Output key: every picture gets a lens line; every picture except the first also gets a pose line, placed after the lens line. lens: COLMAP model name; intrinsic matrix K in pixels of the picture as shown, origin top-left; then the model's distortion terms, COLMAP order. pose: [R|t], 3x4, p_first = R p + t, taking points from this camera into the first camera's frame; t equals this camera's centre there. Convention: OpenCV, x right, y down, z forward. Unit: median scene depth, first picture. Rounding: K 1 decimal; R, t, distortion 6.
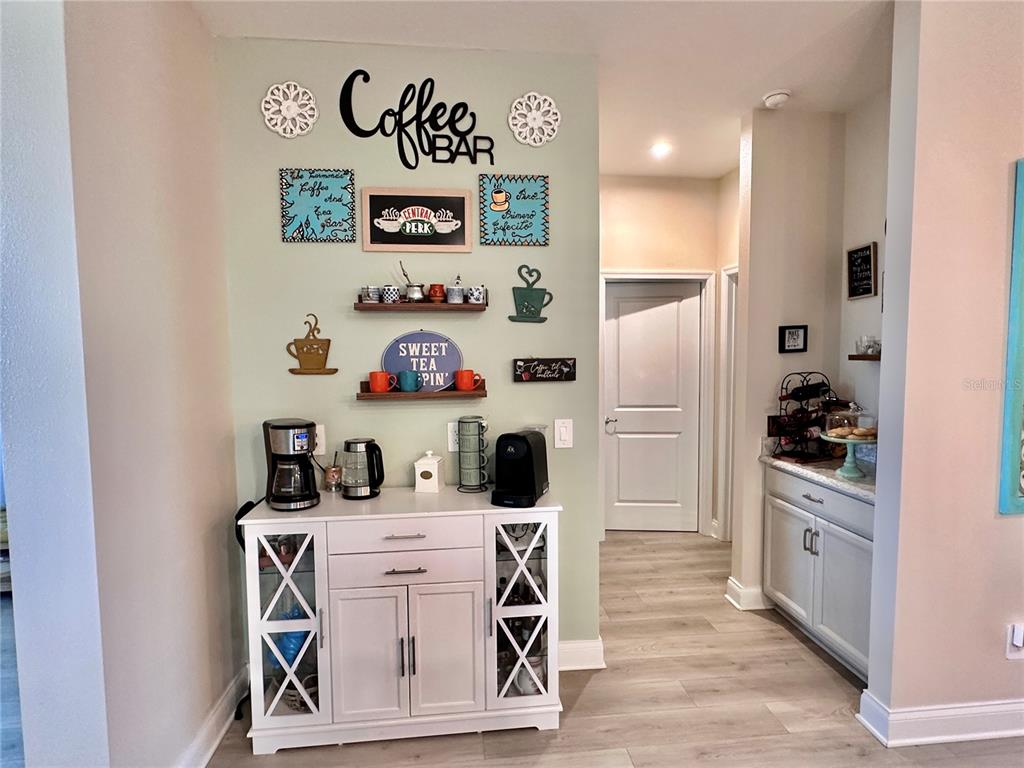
lens RADIAL K [[510.0, 0, 513.0], [0, 510.0, 382.7], [0, 0, 1]] dist [-0.004201, 0.001874]
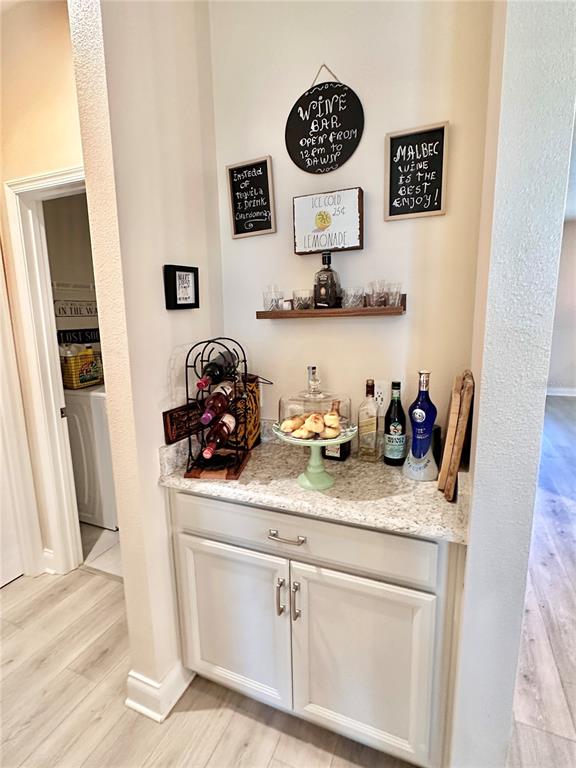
lens RADIAL K [[382.5, 0, 285.8], [0, 382.5, 381.3], [0, 0, 1]] dist [-0.004201, 0.001874]
pose [[0.466467, -0.151198, 0.871521, 0.174019], [0.069323, 0.988501, 0.134389, -0.024931], [-0.881818, -0.002272, 0.471584, 0.664916]]
